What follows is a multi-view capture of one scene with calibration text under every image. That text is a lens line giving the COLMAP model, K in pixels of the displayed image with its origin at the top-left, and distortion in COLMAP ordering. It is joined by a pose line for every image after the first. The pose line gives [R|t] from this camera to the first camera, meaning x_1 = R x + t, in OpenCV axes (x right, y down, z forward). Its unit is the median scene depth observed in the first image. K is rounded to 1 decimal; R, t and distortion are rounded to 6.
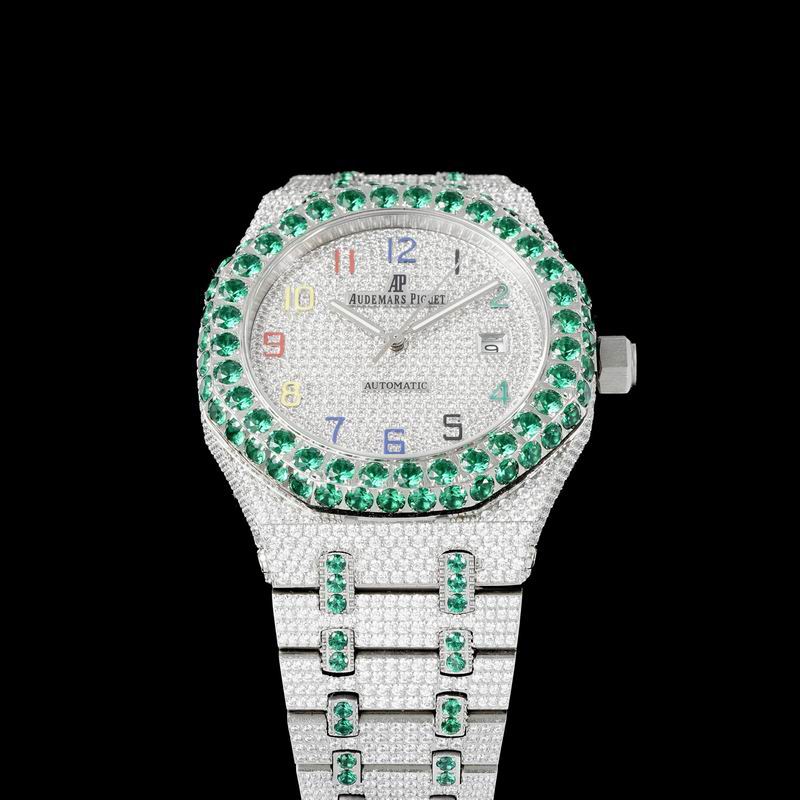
lens RADIAL K [[4398.4, 0, 400.0], [0, 4398.4, 400.0], [0, 0, 1]] dist [0.247820, 12.604693]
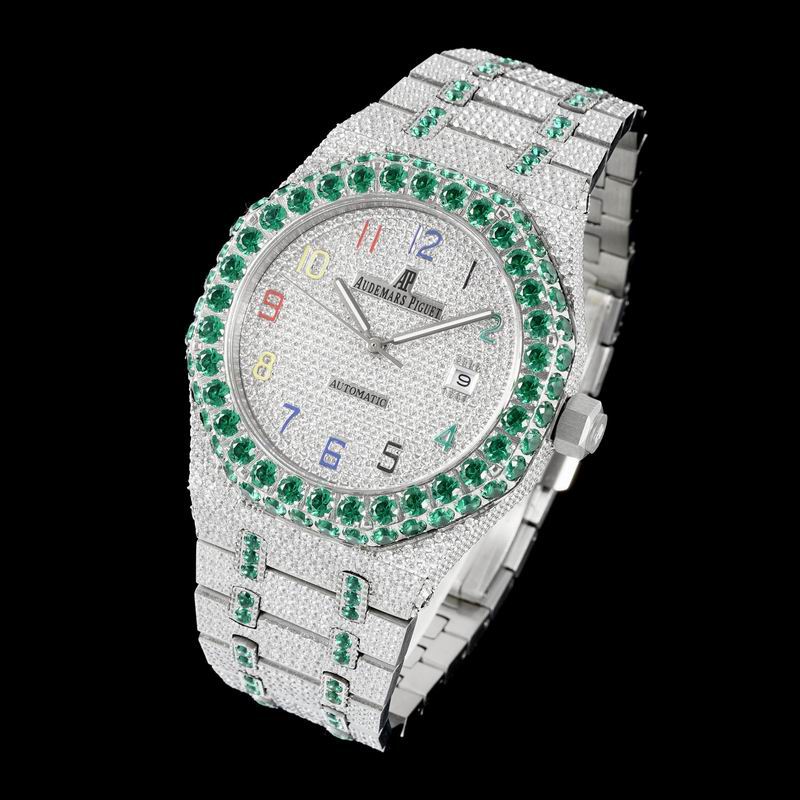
lens RADIAL K [[4398.4, 0, 400.0], [0, 4398.4, 400.0], [0, 0, 1]] dist [0.247820, 12.604693]
pose [[0.901759, 0.343673, -0.262144, 0.277833], [-0.185961, 0.855948, 0.482463, -0.499502], [0.390191, -0.386317, 0.835769, 0.144978]]
